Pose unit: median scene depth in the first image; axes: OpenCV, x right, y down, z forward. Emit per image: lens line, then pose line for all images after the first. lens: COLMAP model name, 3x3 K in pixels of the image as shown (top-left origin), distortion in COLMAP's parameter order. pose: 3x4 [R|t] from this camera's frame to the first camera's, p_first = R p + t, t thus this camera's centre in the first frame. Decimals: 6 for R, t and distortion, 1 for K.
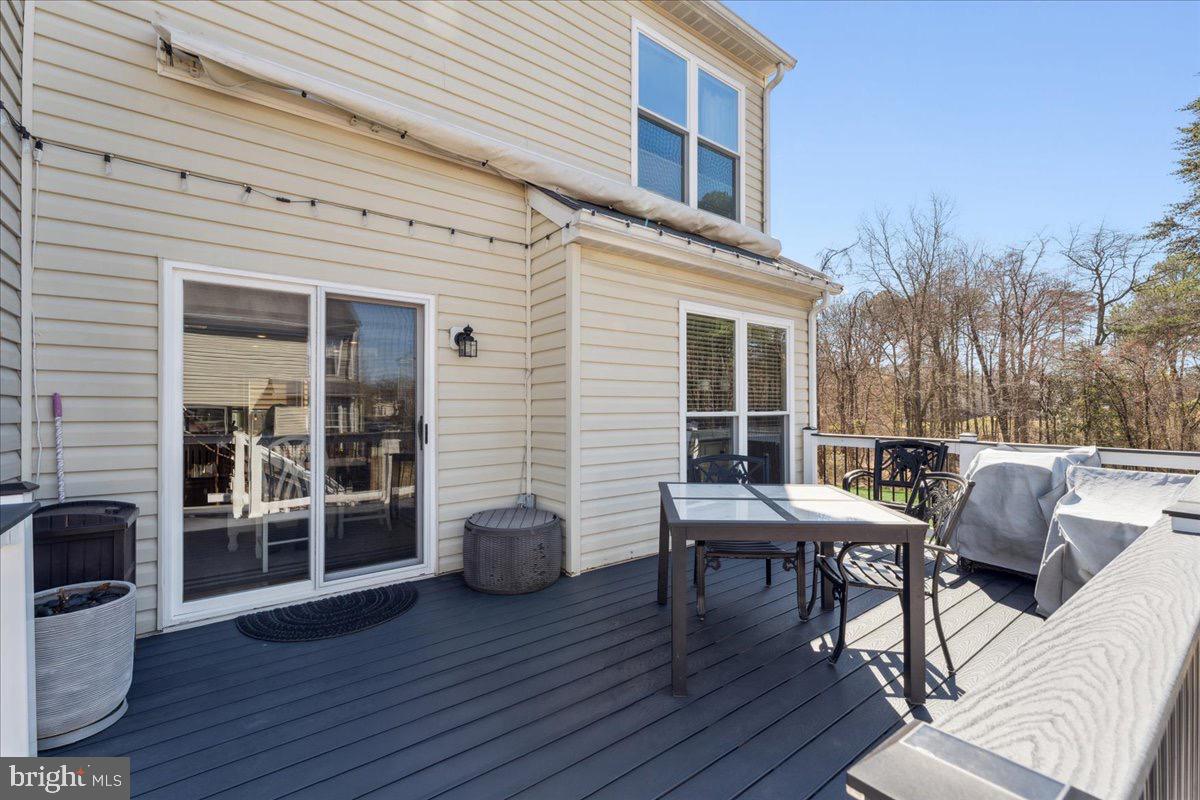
lens RADIAL K [[502.9, 0, 597.5], [0, 502.9, 402.3], [0, 0, 1]] dist [-0.005501, 0.001477]
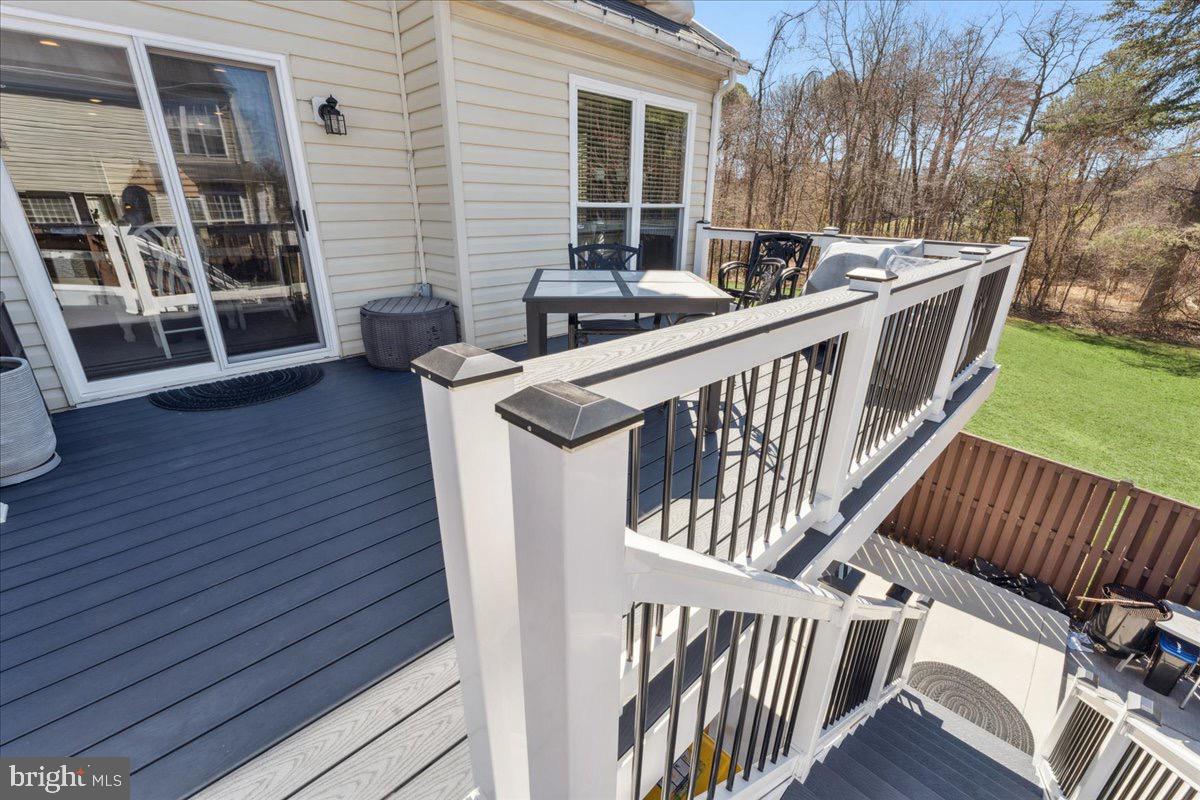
lens RADIAL K [[502.9, 0, 601.7], [0, 502.9, 399.1], [0, 0, 1]] dist [-0.005501, 0.001477]
pose [[0.992487, -0.029737, 0.118683, 0.097357], [-0.016598, 0.928323, 0.371405, 0.011599], [-0.121220, -0.370585, 0.920854, -0.095836]]
